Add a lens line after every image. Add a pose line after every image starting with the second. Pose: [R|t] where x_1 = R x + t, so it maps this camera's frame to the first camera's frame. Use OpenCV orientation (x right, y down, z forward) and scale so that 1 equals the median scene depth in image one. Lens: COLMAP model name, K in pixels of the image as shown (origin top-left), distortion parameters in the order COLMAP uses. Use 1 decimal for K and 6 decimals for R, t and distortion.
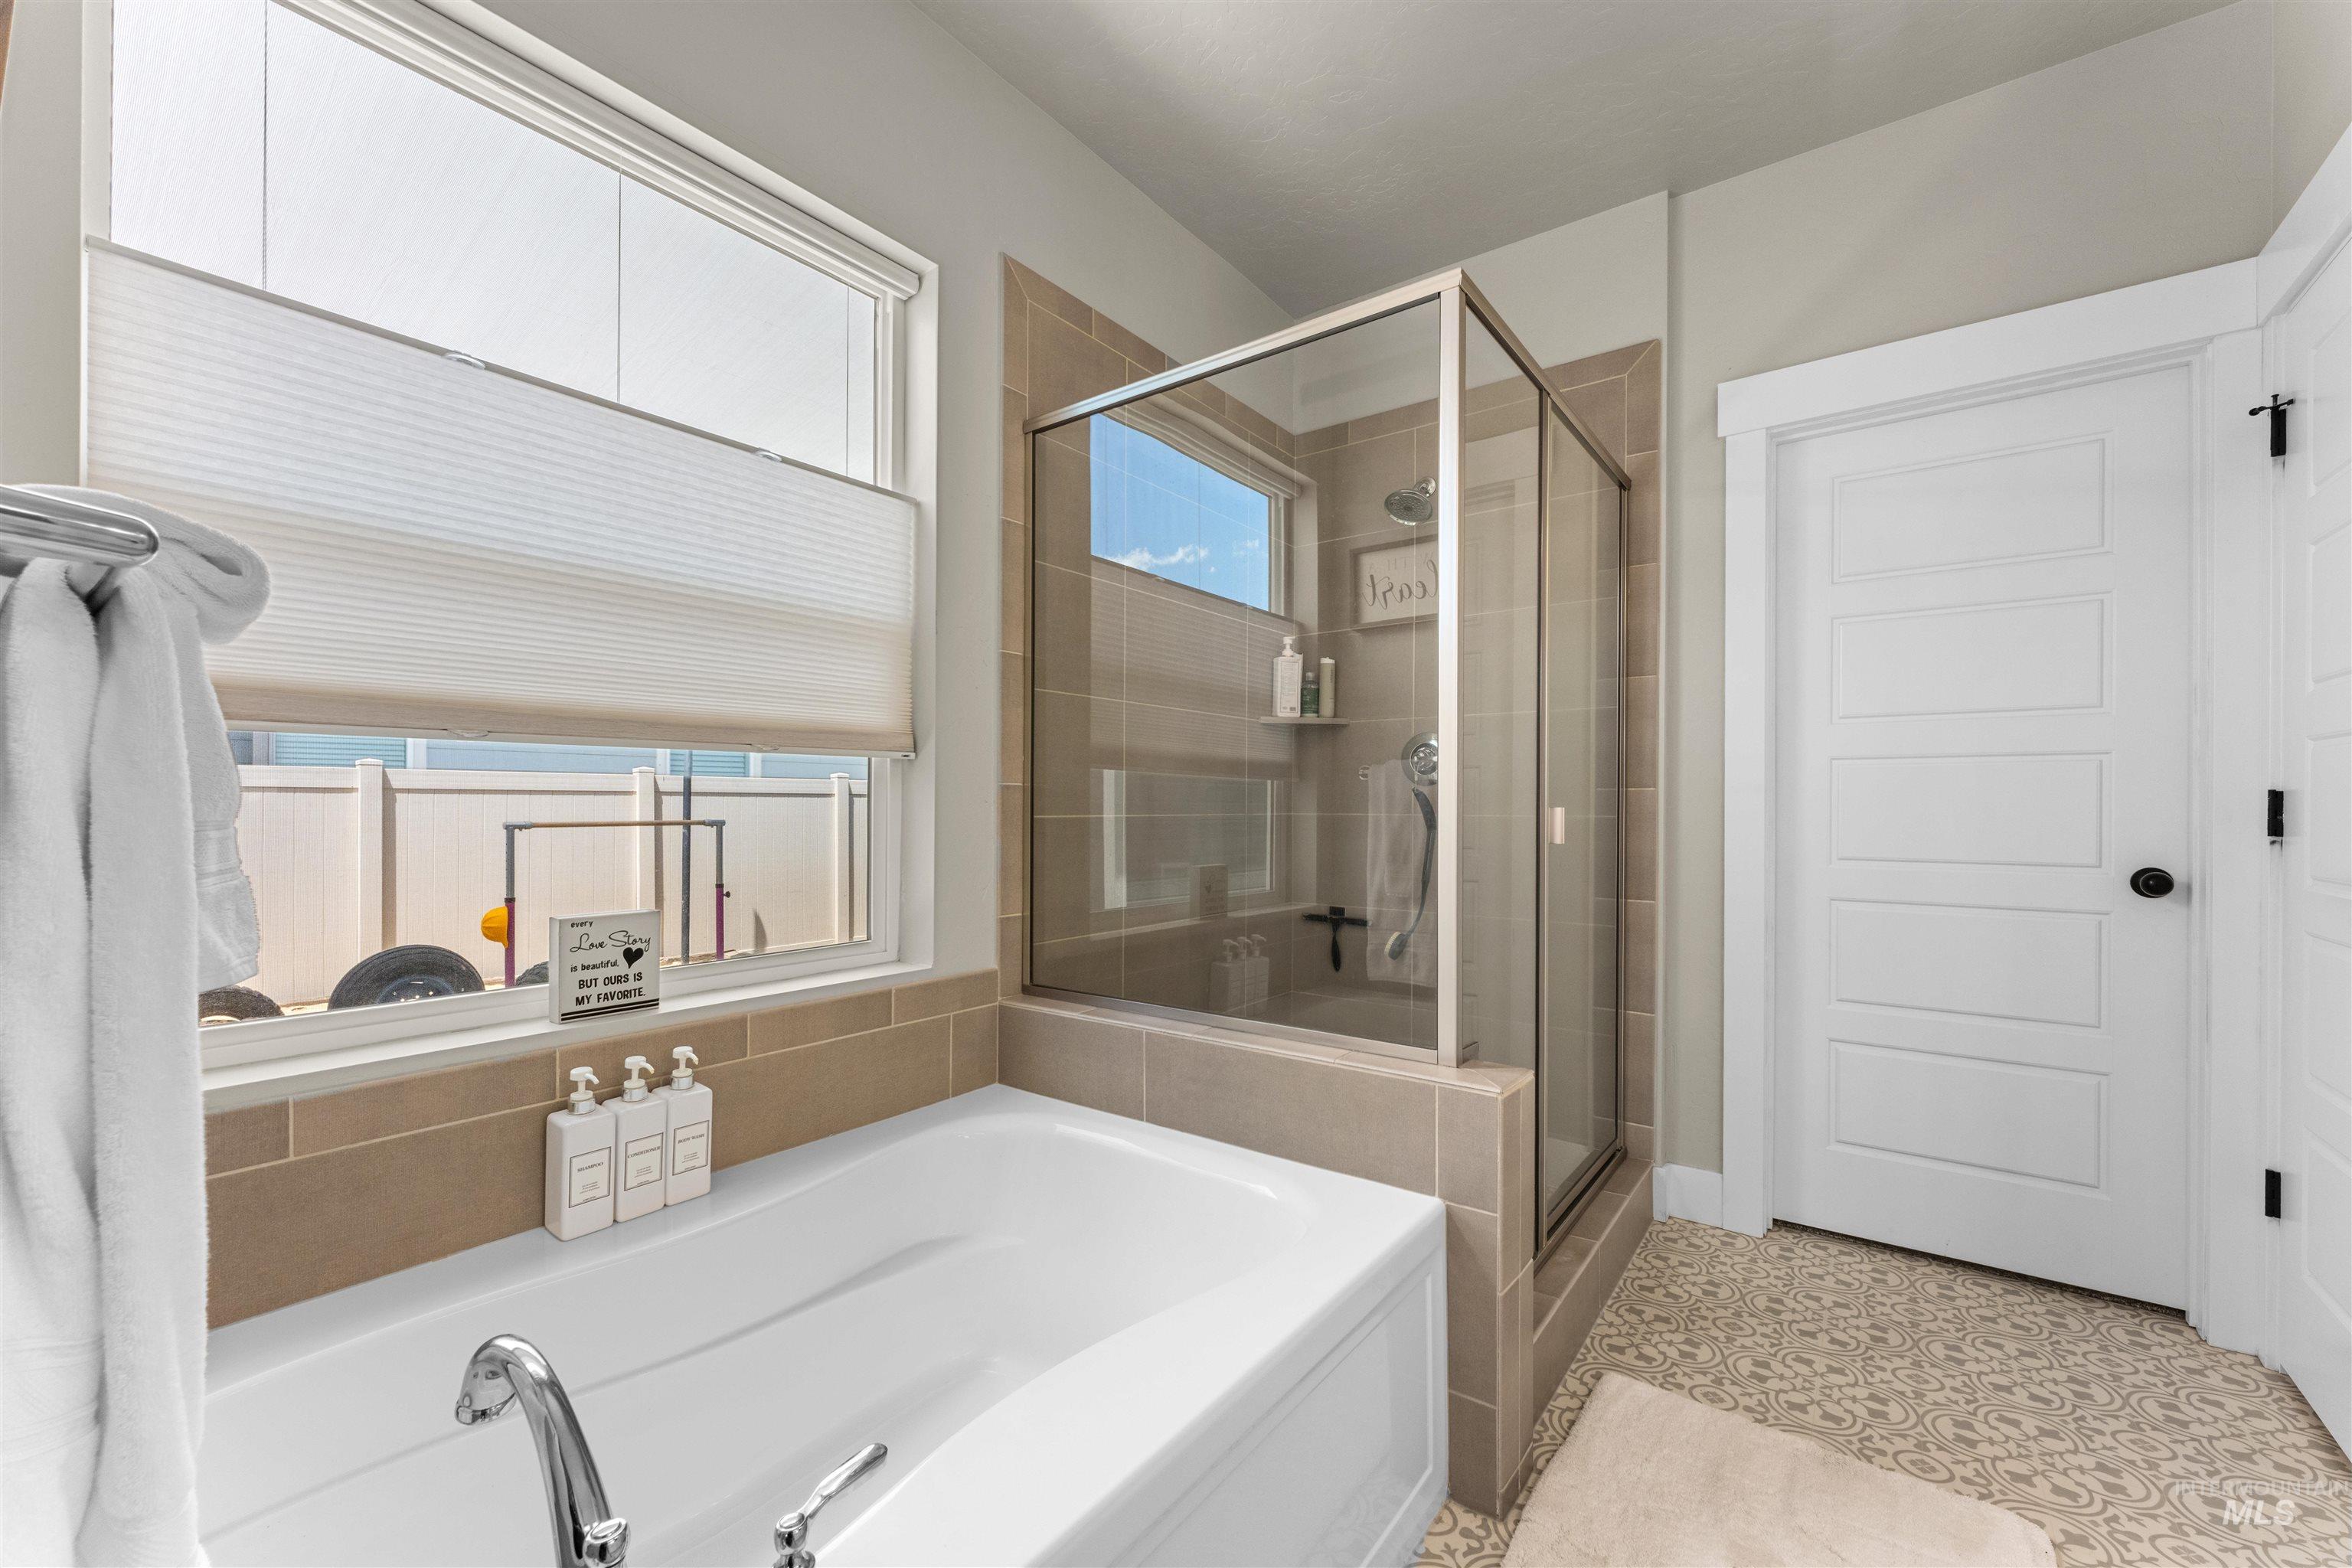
lens RADIAL K [[947.2, 0, 1167.7], [0, 947.2, 806.9], [0, 0, 1]] dist [0.000496, -0.000791]
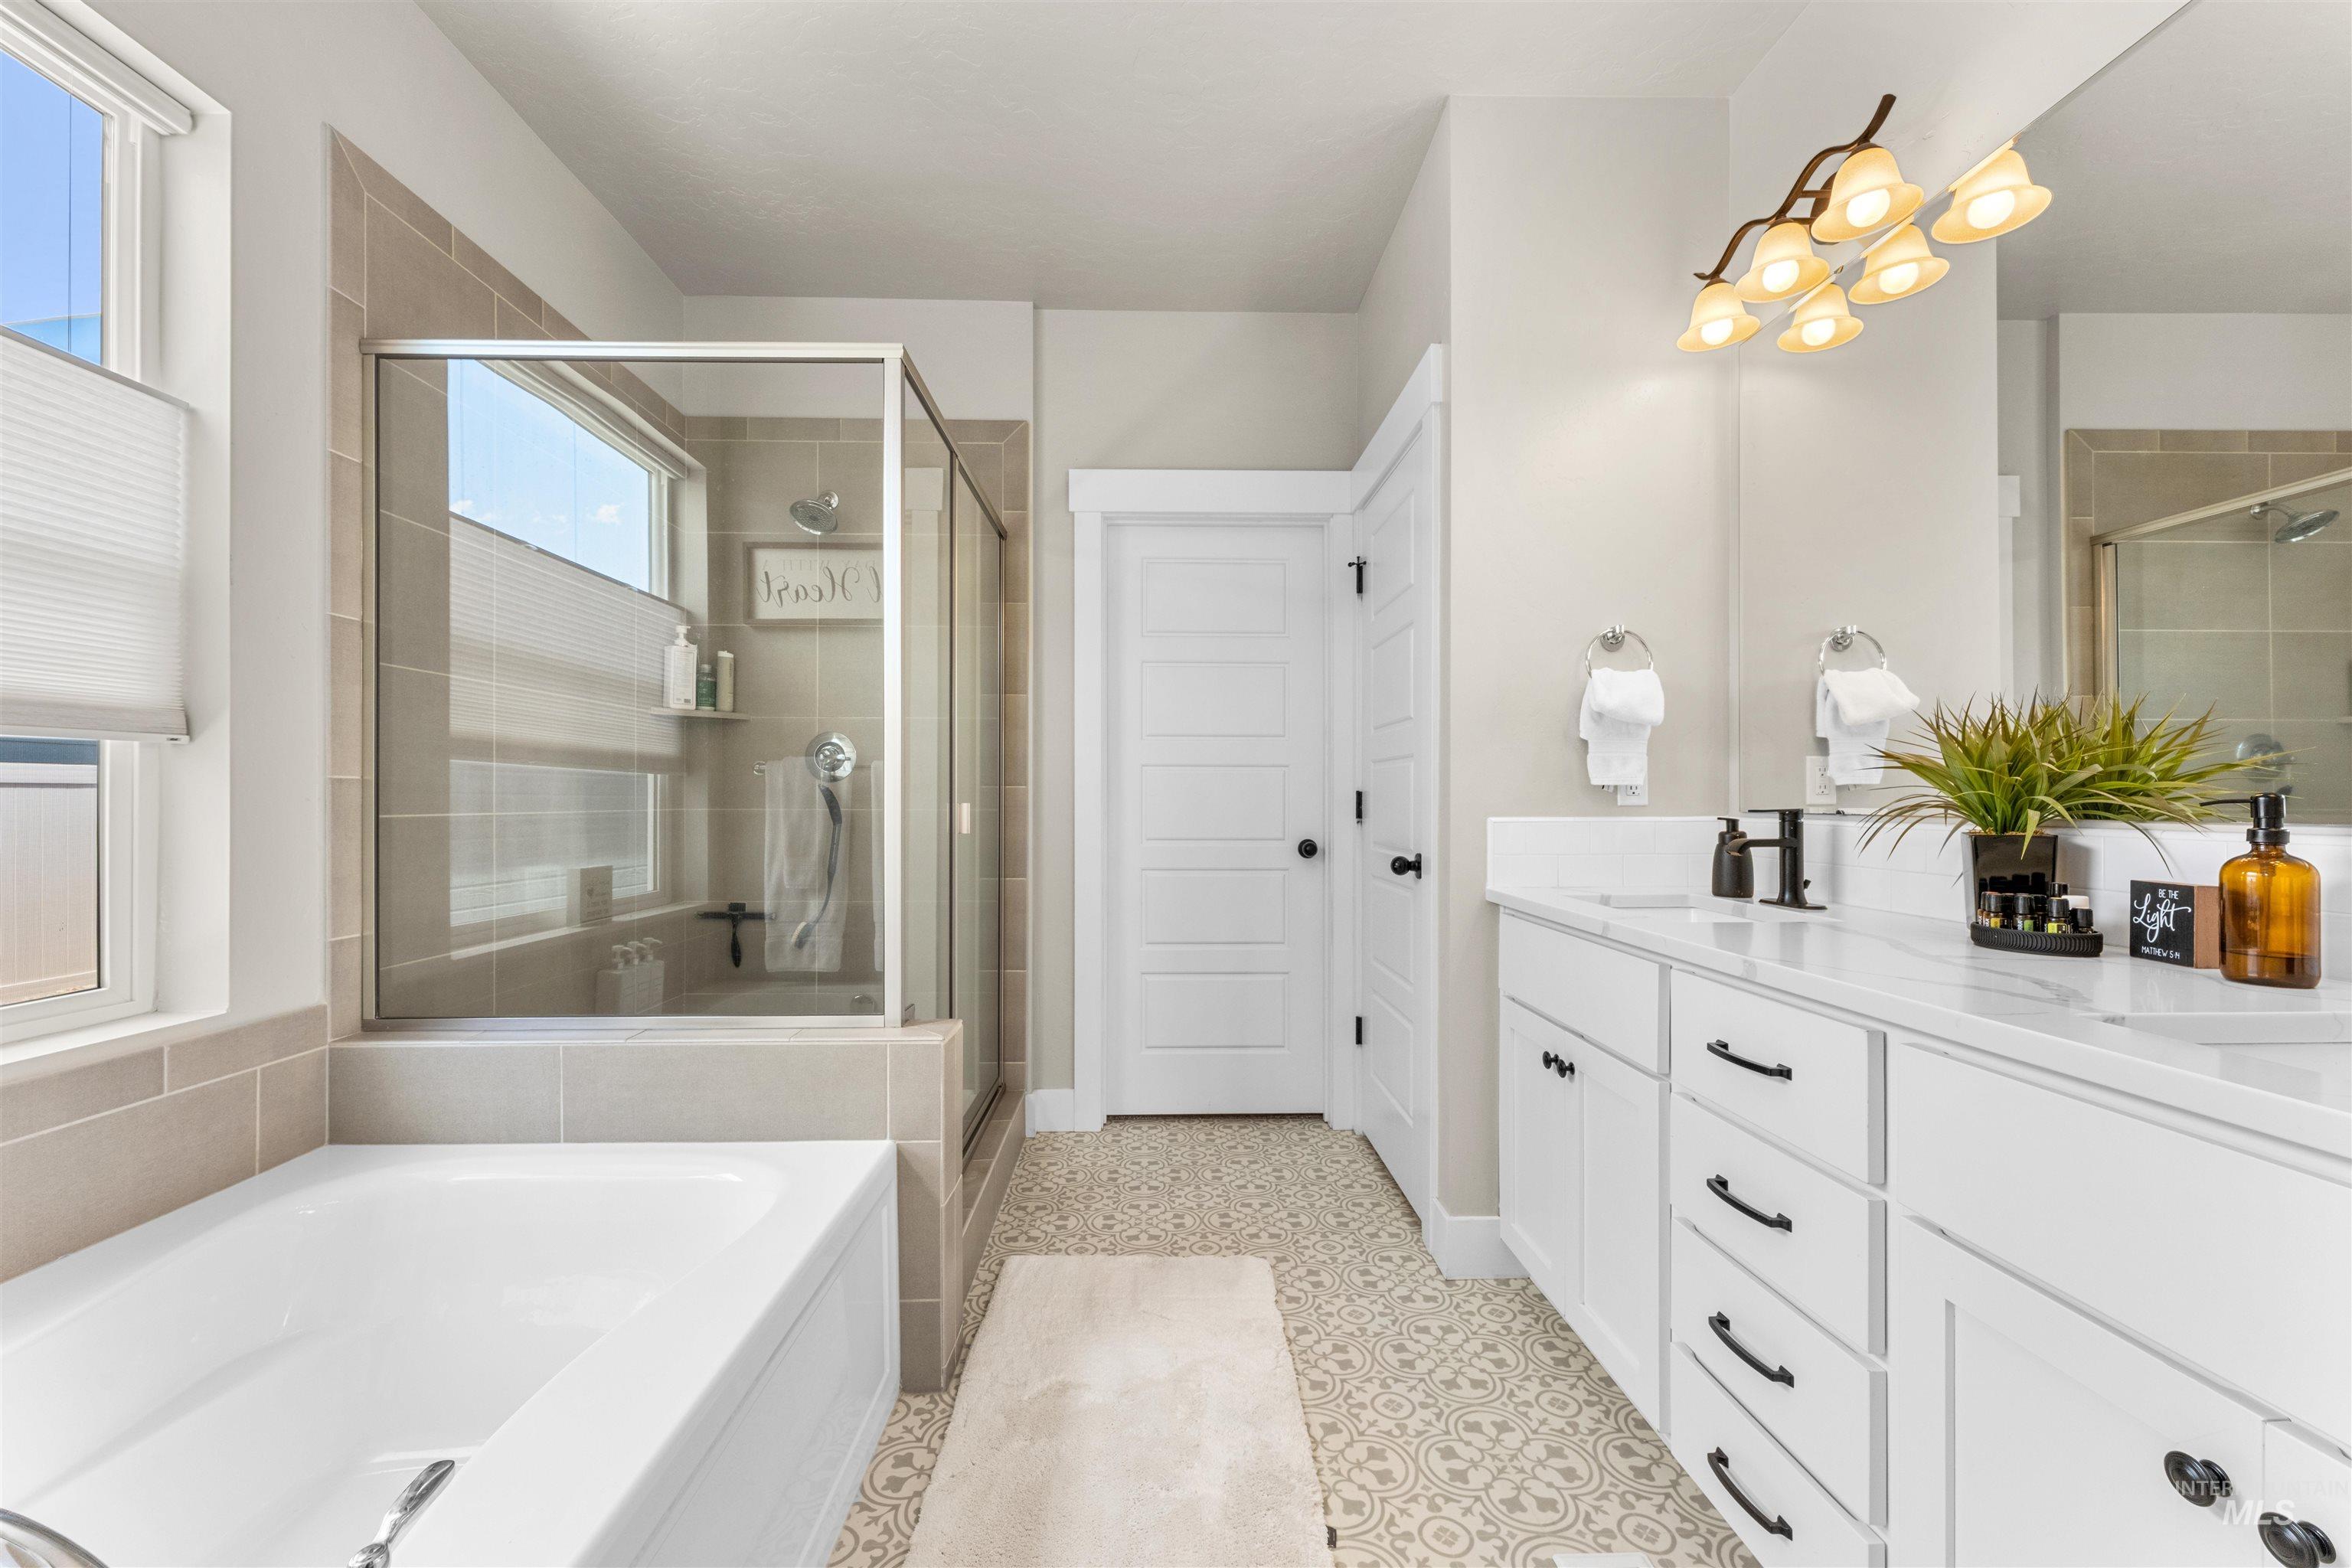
lens RADIAL K [[947.2, 0, 1179.6], [0, 947.2, 792.7], [0, 0, 1]] dist [0.000496, -0.000791]
pose [[0.776195, 0.002317, 0.630489, -0.121536], [0.001717, 0.999982, -0.005788, -0.005029], [-0.630491, 0.005575, 0.776177, -0.092295]]
